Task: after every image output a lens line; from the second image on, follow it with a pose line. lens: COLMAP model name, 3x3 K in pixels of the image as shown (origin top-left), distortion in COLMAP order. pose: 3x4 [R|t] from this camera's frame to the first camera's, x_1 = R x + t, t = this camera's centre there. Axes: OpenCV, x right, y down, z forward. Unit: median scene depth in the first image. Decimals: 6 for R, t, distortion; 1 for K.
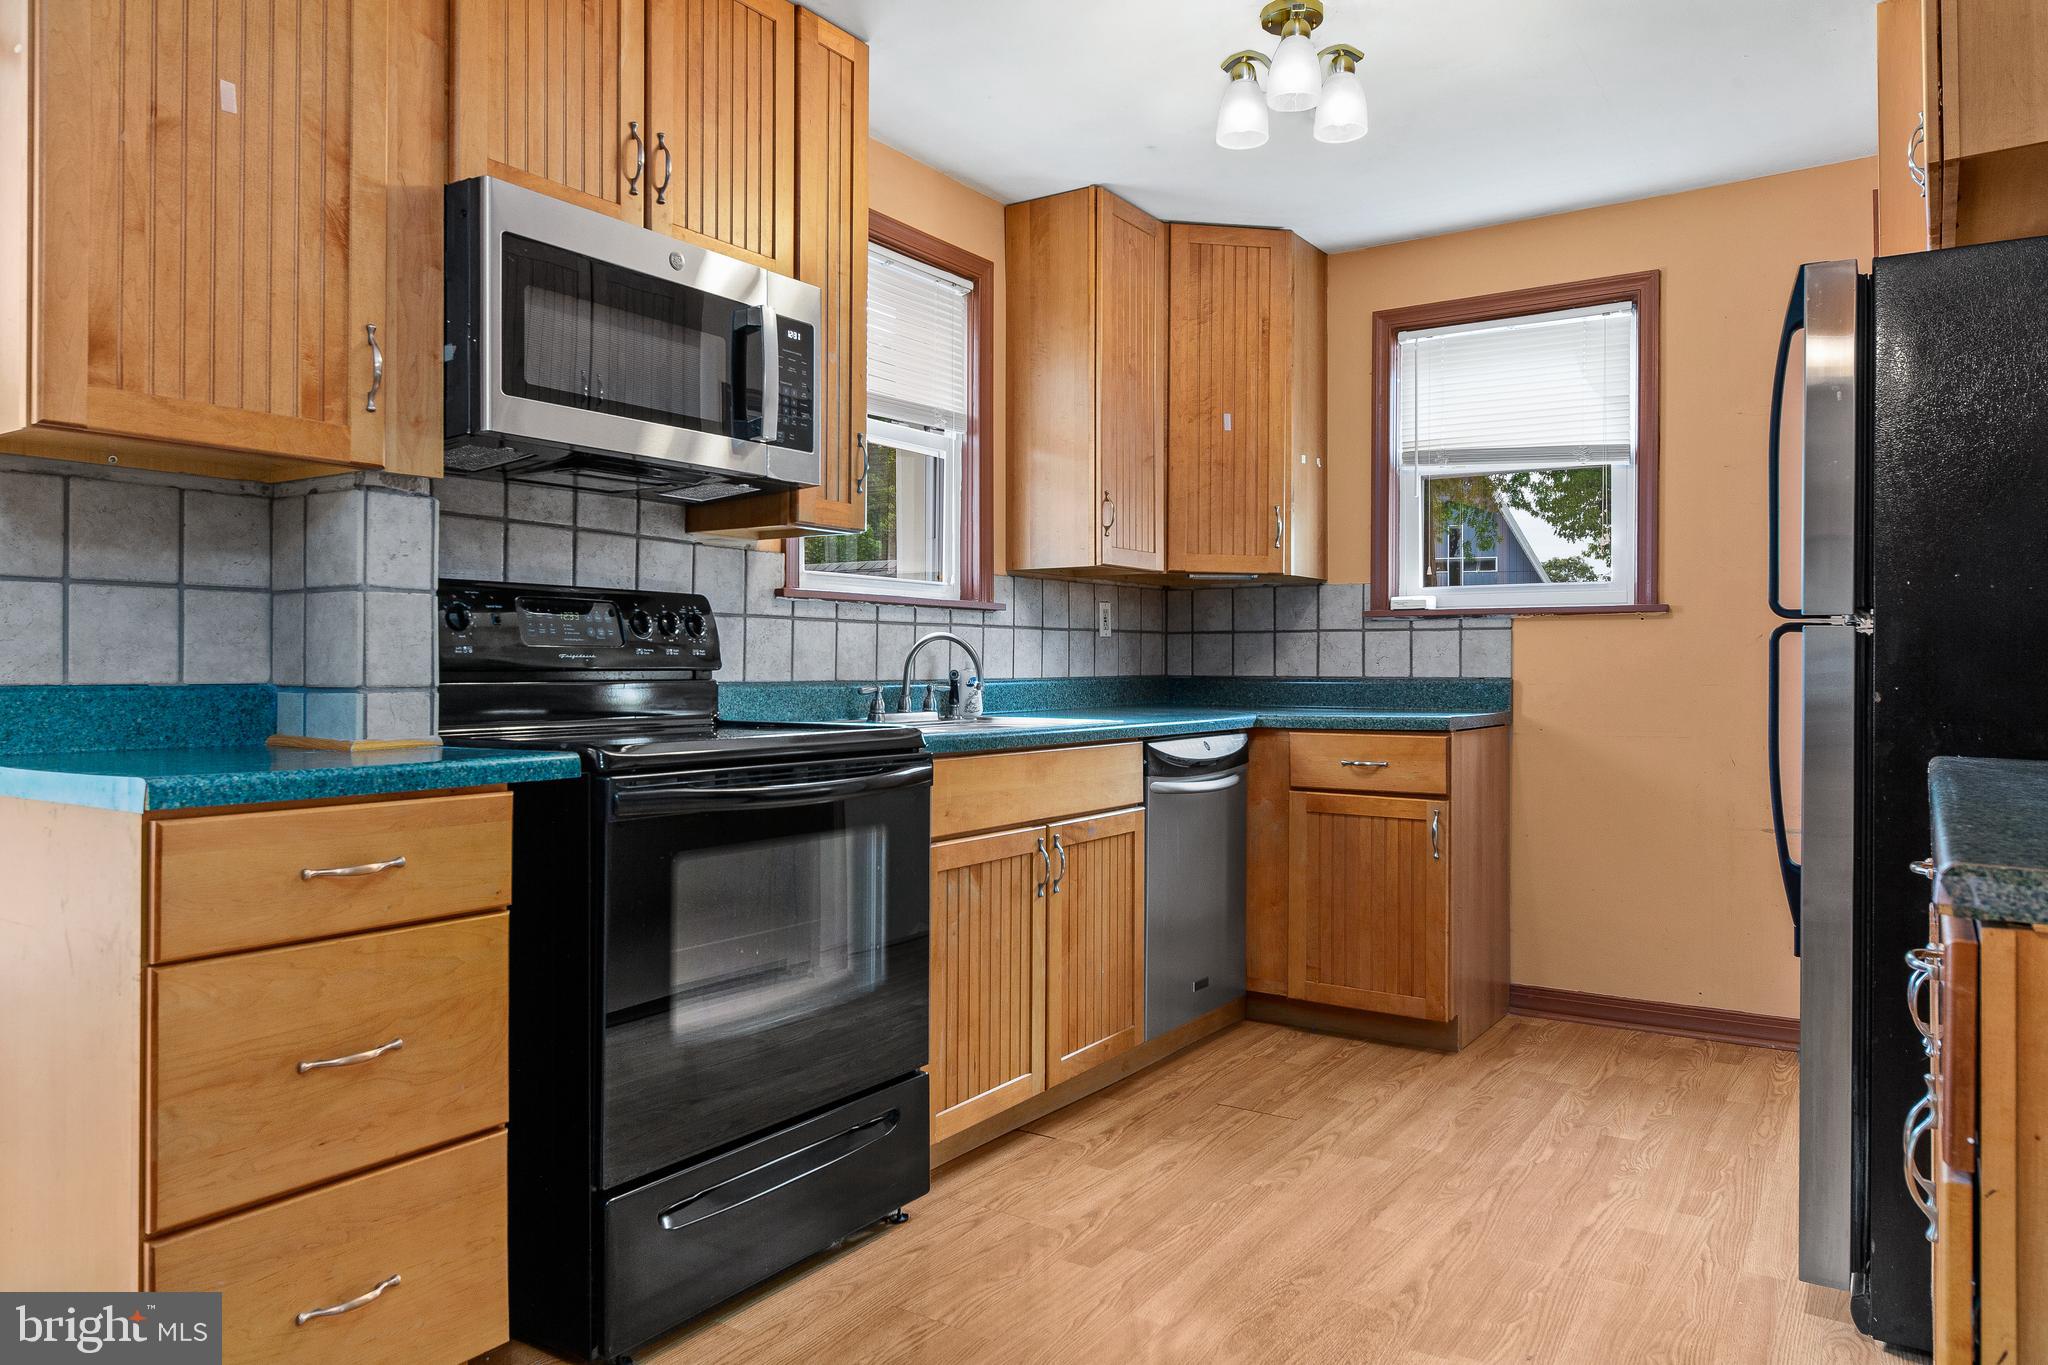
lens RADIAL K [[1338.7, 0, 1036.9], [0, 1338.7, 643.4], [0, 0, 1]] dist [0.017223, -0.005704]
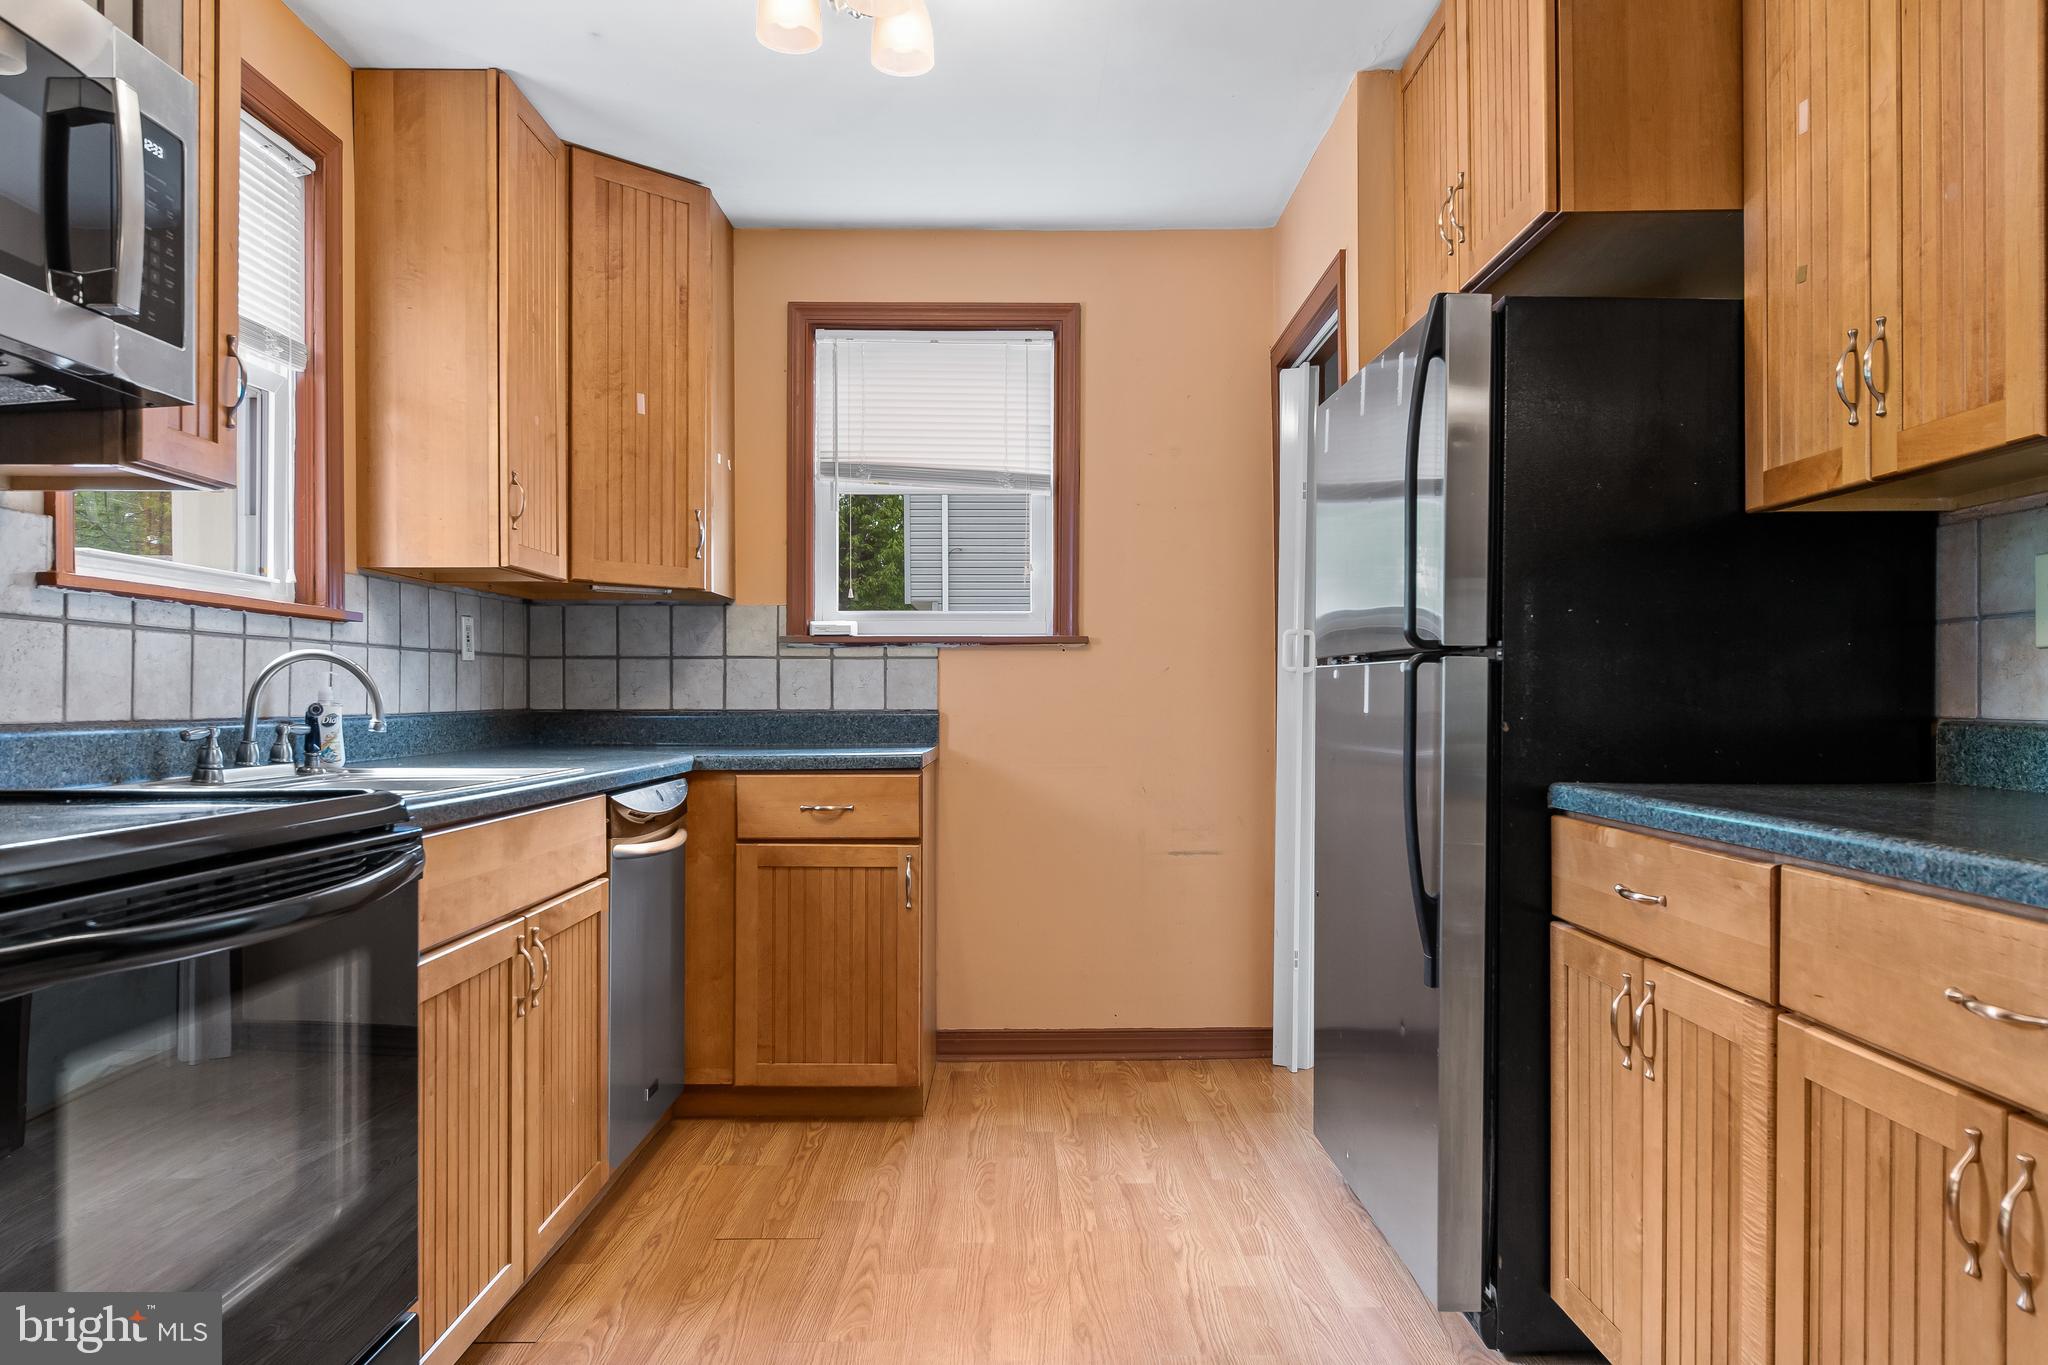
lens RADIAL K [[1338.7, 0, 1027.0], [0, 1338.7, 693.4], [0, 0, 1]] dist [0.017223, -0.005704]
pose [[0.832011, 0.001062, 0.554758, -0.149443], [-0.008768, 0.999898, 0.011235, 0.003694], [-0.554690, -0.014212, 0.831936, 0.214795]]
